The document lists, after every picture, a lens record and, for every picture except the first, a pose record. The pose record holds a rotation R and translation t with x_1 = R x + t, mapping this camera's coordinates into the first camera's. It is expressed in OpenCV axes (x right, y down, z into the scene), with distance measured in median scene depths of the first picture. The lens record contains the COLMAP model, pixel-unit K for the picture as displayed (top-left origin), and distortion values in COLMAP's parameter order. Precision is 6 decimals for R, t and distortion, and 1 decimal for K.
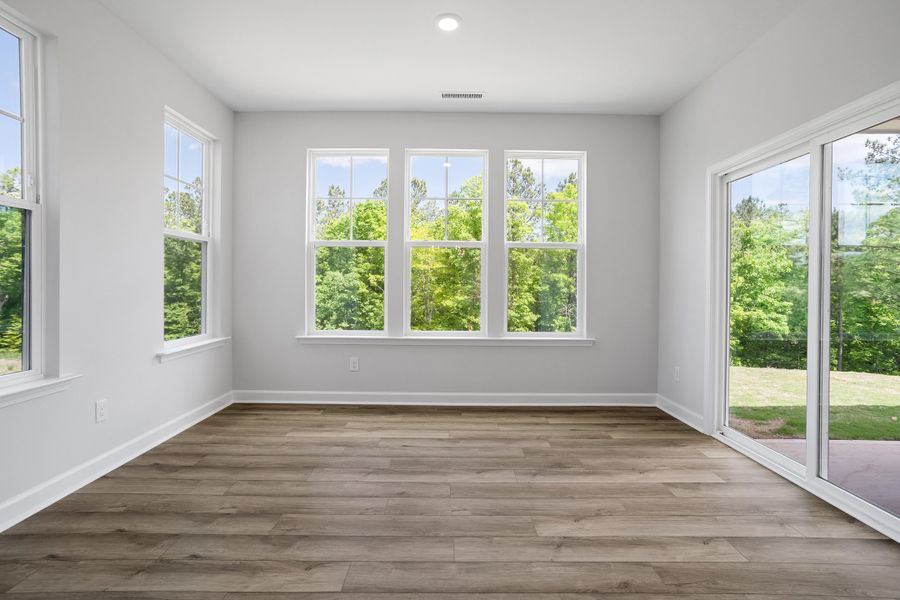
lens RADIAL K [[435.8, 0, 445.2], [0, 435.8, 292.6], [0, 0, 1]] dist [-0.031432, 0.017207]
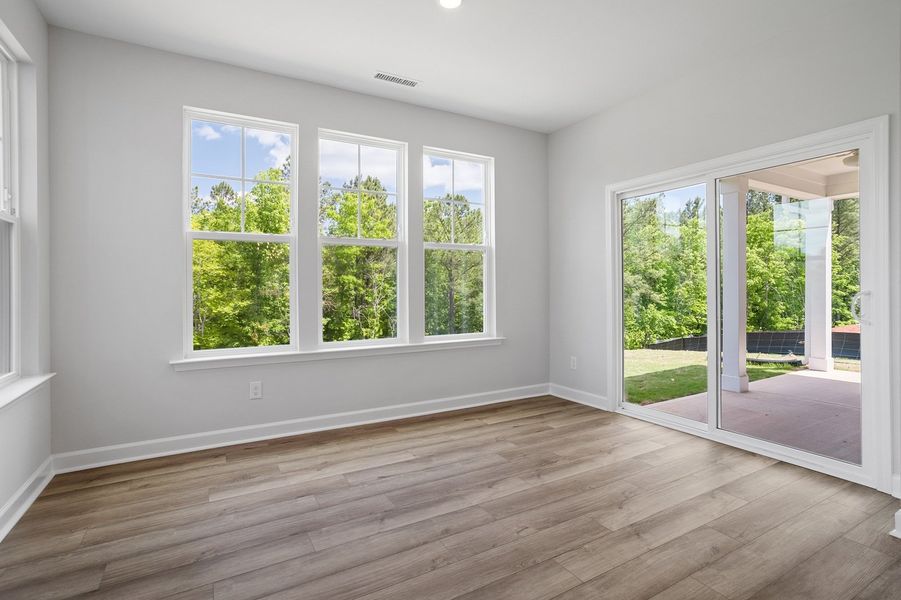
lens RADIAL K [[441.1, 0, 470.1], [0, 441.1, 289.5], [0, 0, 1]] dist [-0.018567, 0.008517]
pose [[0.865854, -0.014222, 0.500095, -0.346512], [0.019918, 0.999783, -0.006054, -0.005152], [-0.499901, 0.015203, 0.865949, 0.154646]]
